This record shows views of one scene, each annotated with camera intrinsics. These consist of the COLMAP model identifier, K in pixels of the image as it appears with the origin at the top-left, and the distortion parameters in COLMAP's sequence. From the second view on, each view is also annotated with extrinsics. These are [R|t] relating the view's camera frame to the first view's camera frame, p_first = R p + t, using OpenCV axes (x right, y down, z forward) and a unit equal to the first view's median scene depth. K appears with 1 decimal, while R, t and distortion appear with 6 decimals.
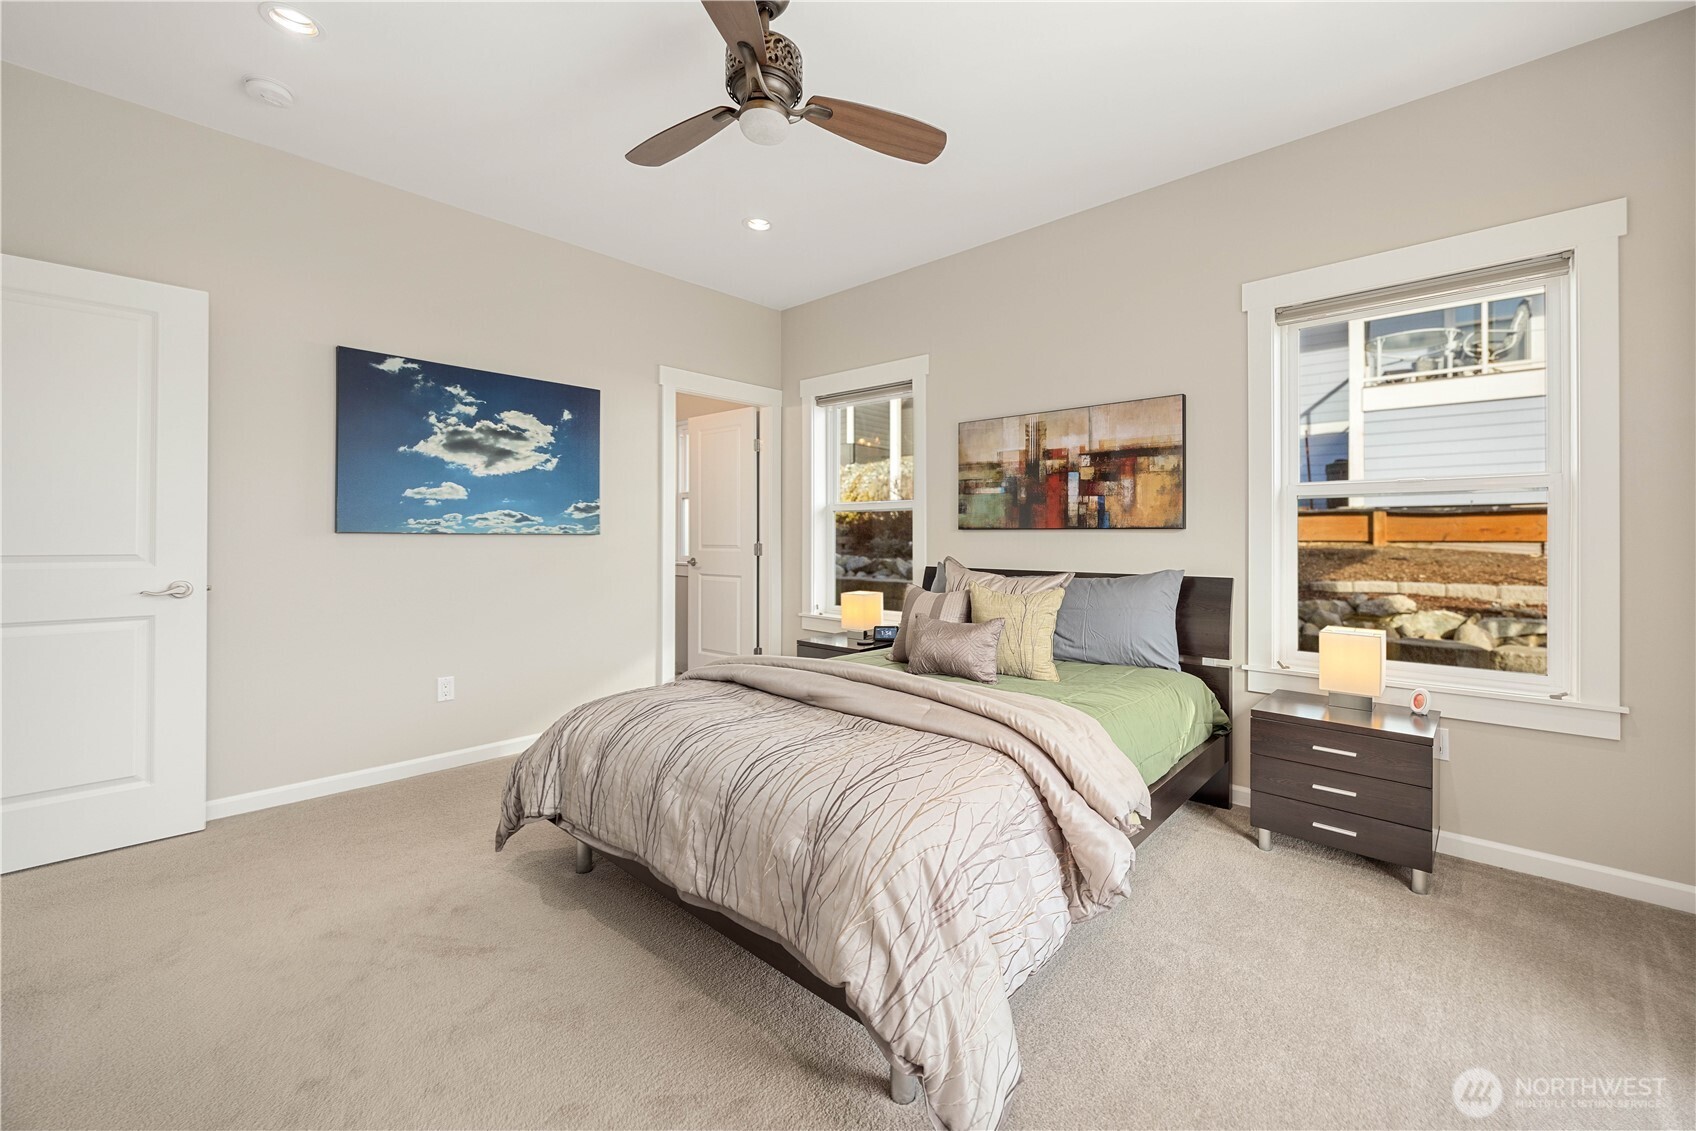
lens RADIAL K [[665.5, 0, 834.7], [0, 665.5, 542.8], [0, 0, 1]] dist [-0.001891, -0.000131]
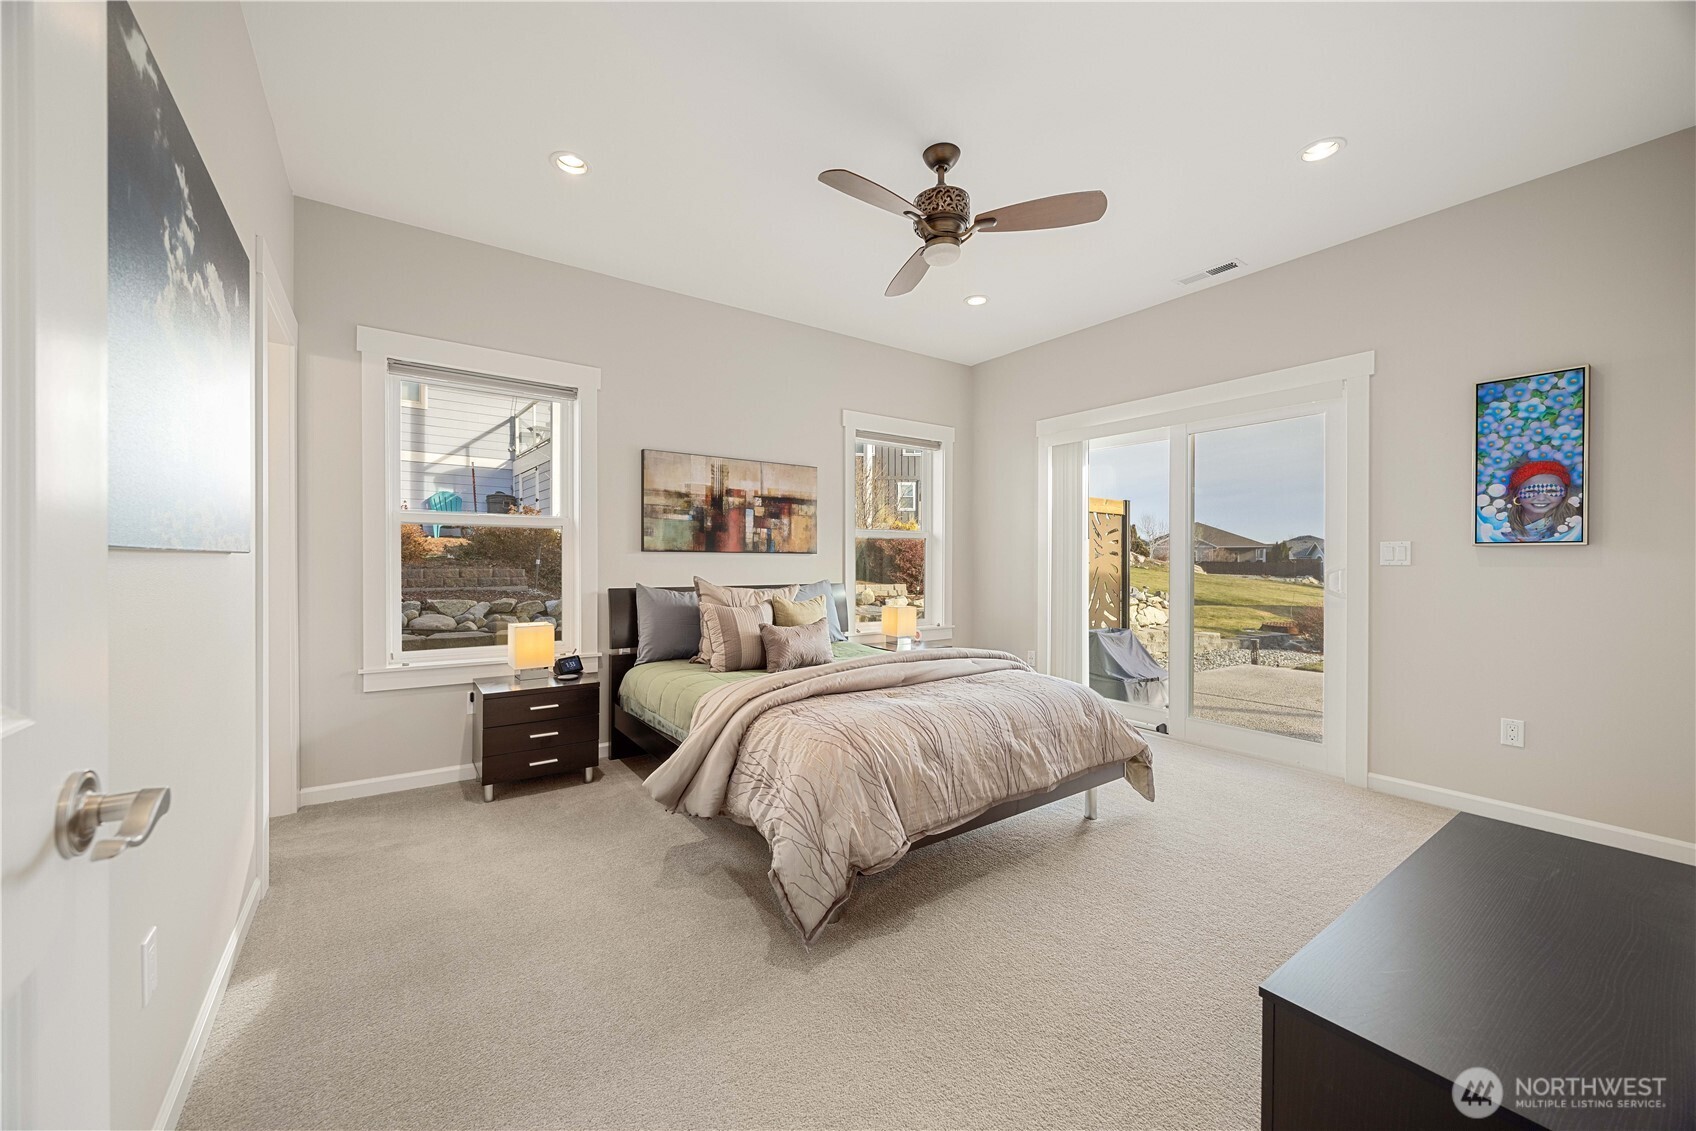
lens RADIAL K [[665.5, 0, 850.5], [0, 665.5, 565.5], [0, 0, 1]] dist [-0.001891, -0.000131]
pose [[0.199754, -0.008955, 0.979805, -0.874156], [0.006008, 0.999951, 0.007914, -0.004920], [-0.979828, 0.004306, 0.199798, 0.541471]]
